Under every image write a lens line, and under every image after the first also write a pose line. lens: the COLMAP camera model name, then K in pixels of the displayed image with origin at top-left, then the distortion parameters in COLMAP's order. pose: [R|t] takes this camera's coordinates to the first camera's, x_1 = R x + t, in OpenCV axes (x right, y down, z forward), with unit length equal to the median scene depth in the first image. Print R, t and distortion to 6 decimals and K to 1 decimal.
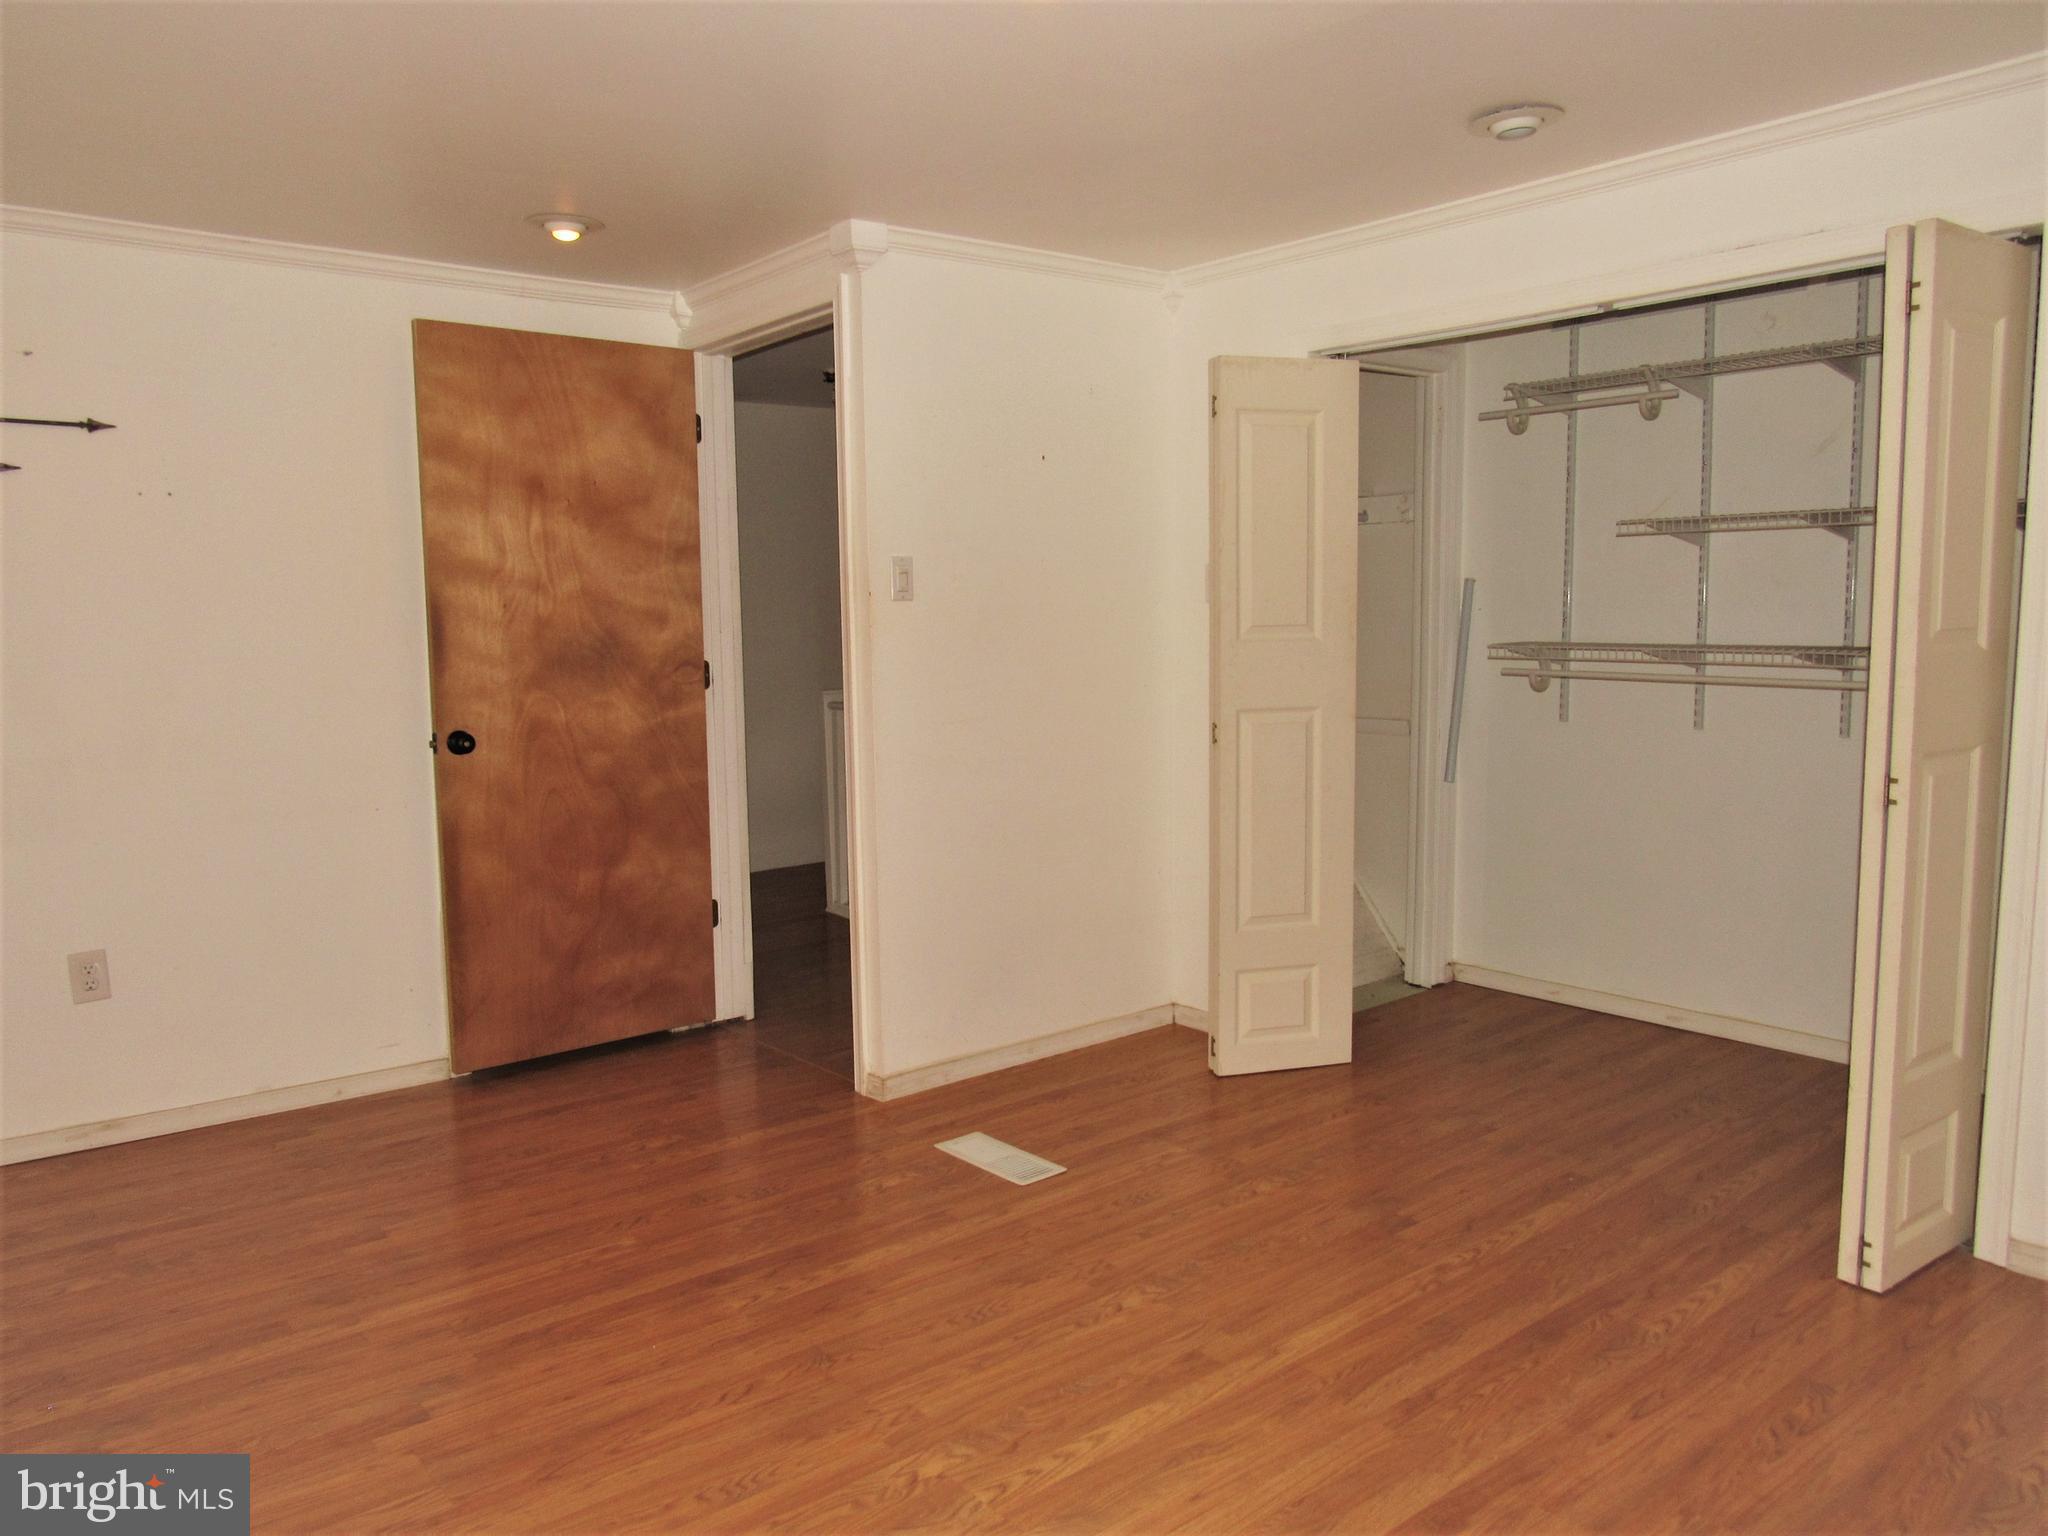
lens RADIAL K [[1486.9, 0, 1024.0], [0, 1486.9, 768.0], [0, 0, 1]] dist [-0.034875, 0.000227]
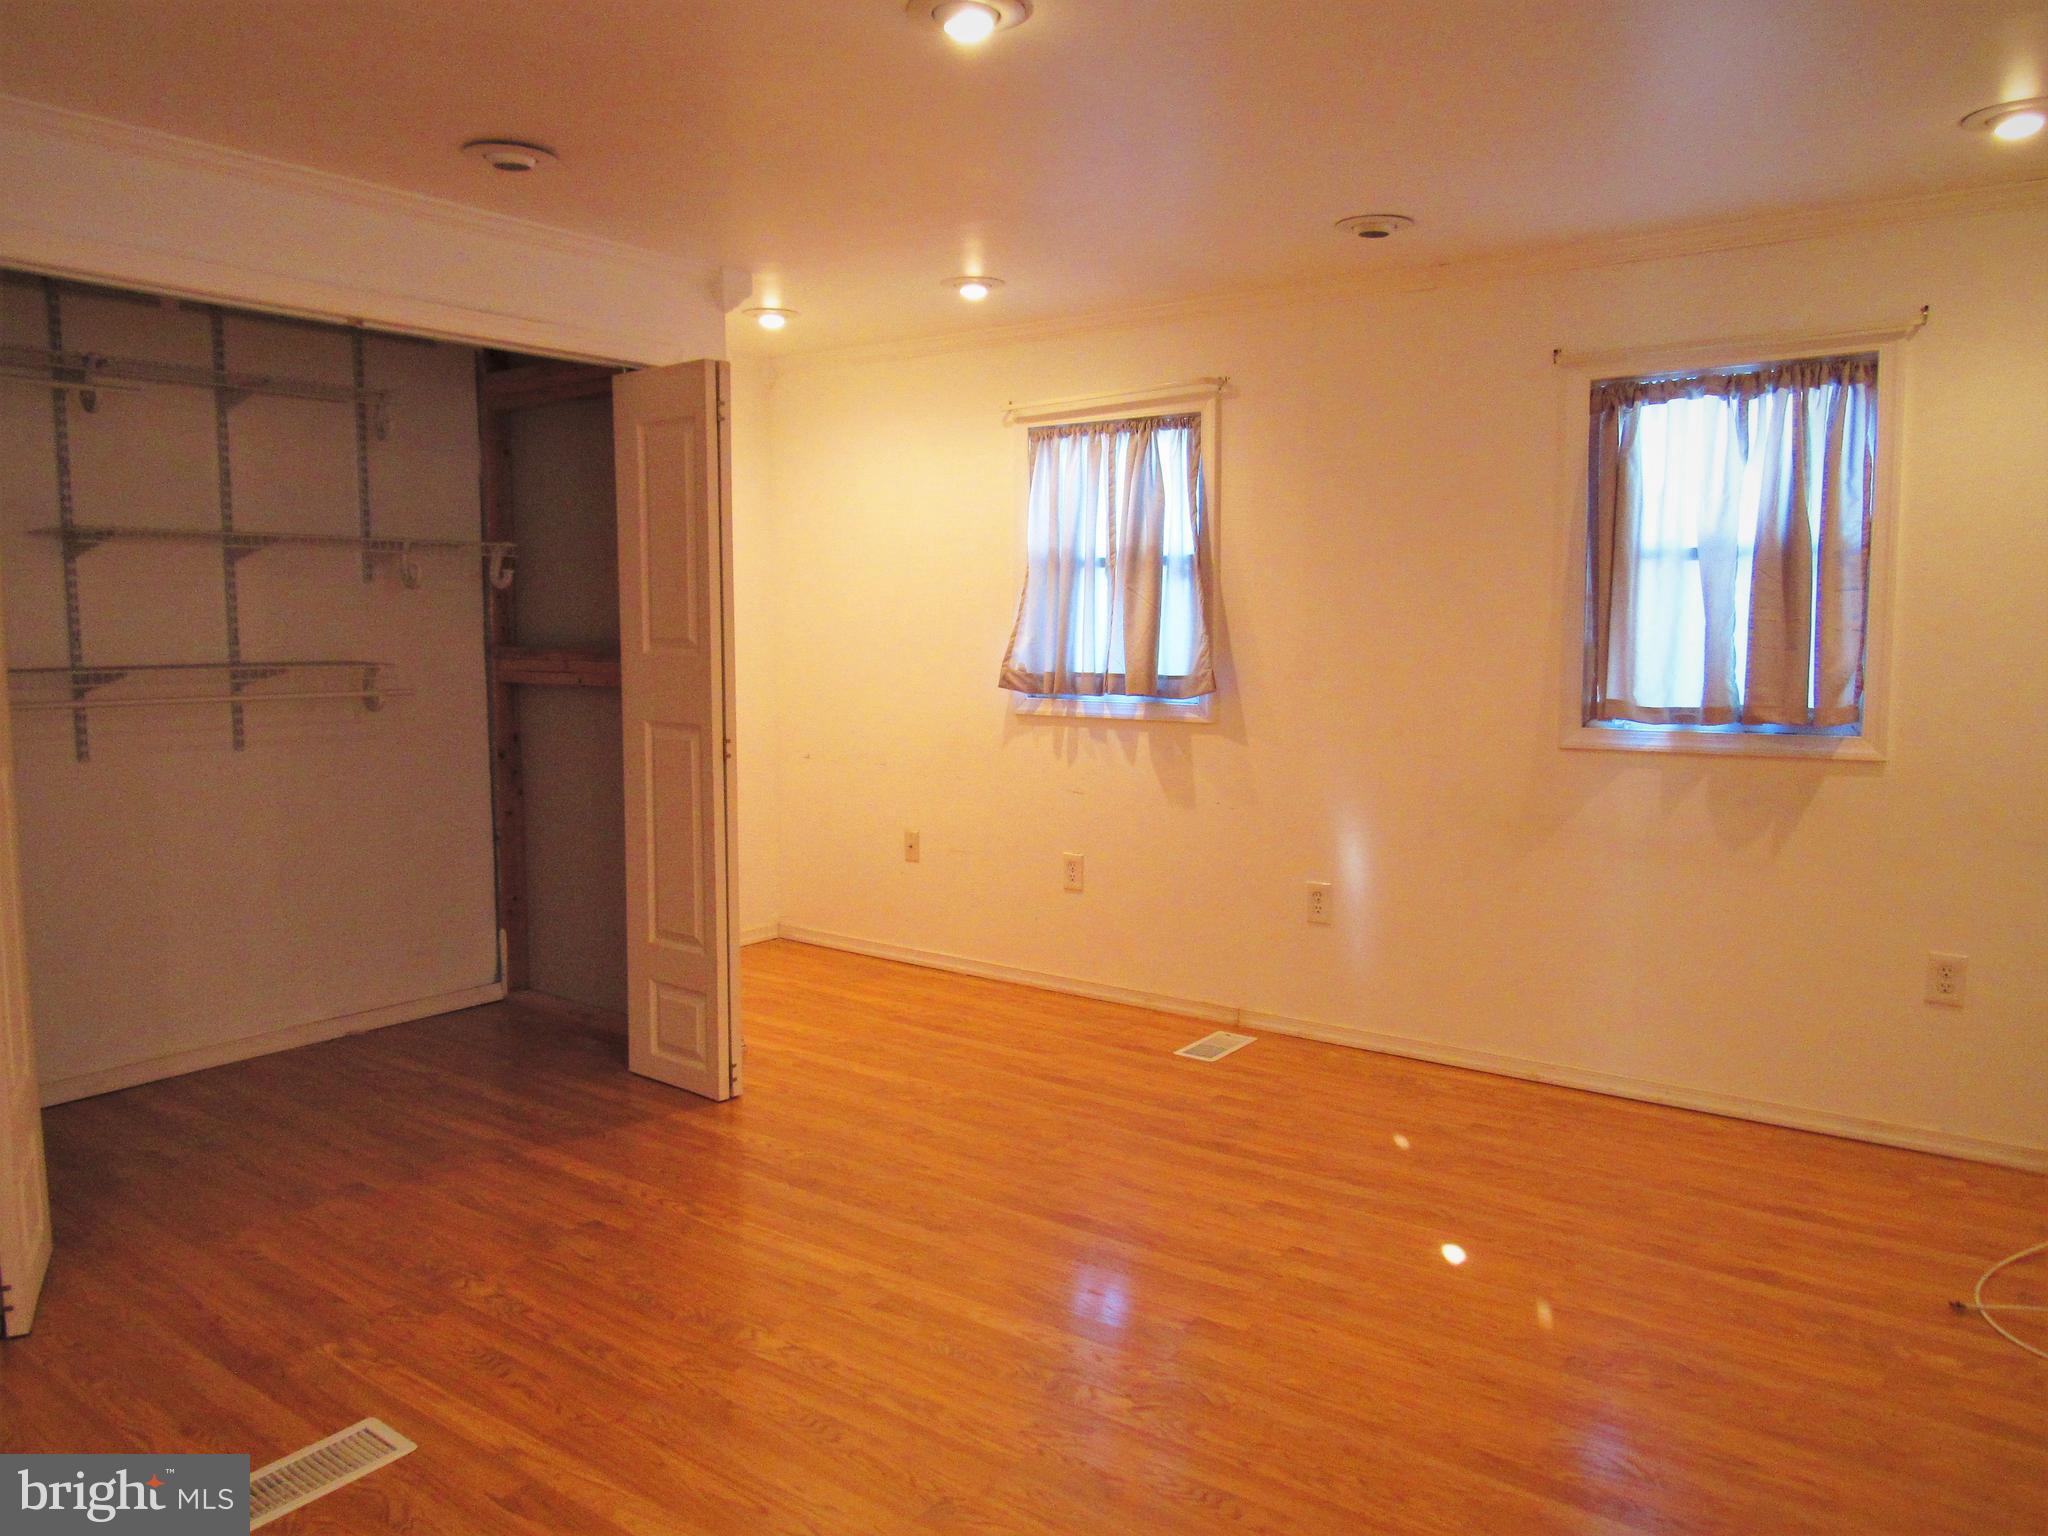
lens RADIAL K [[1486.9, 0, 1024.0], [0, 1486.9, 768.0], [0, 0, 1]] dist [-0.034875, 0.000227]
pose [[-0.240670, -0.094085, 0.966036, -0.758826], [0.110521, 0.986161, 0.123579, -0.094703], [-0.964294, 0.136509, -0.226941, 0.897024]]
